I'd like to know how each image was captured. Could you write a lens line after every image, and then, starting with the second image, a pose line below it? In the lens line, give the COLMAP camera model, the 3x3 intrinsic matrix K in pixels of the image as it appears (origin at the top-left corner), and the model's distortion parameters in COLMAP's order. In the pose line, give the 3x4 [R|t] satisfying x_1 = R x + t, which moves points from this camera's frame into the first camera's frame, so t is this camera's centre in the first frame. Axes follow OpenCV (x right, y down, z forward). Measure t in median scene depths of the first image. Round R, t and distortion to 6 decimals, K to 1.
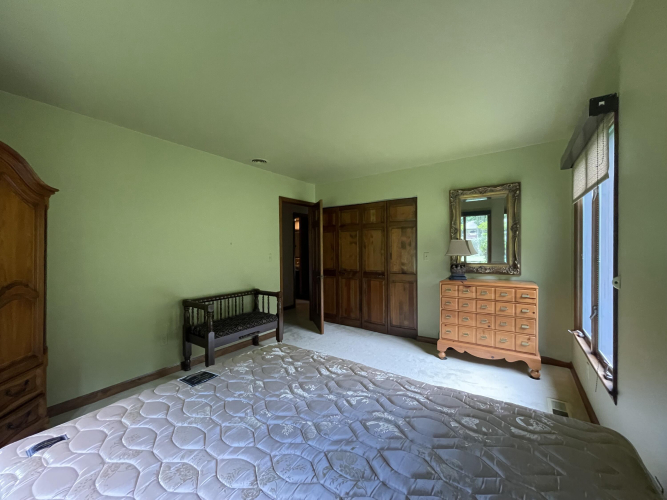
lens RADIAL K [[267.1, 0, 332.1], [0, 267.1, 250.6], [0, 0, 1]] dist [-0.007765, 0.002149]
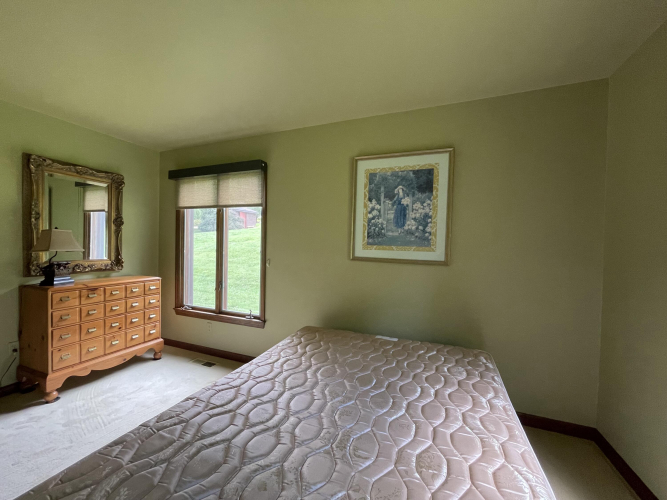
lens RADIAL K [[267.1, 0, 331.8], [0, 267.1, 248.4], [0, 0, 1]] dist [-0.007765, 0.002149]
pose [[-0.226914, -0.004184, 0.973906, -0.430279], [-0.006848, 0.999973, 0.002701, 0.004737], [-0.973891, -0.006056, -0.226937, 0.471817]]
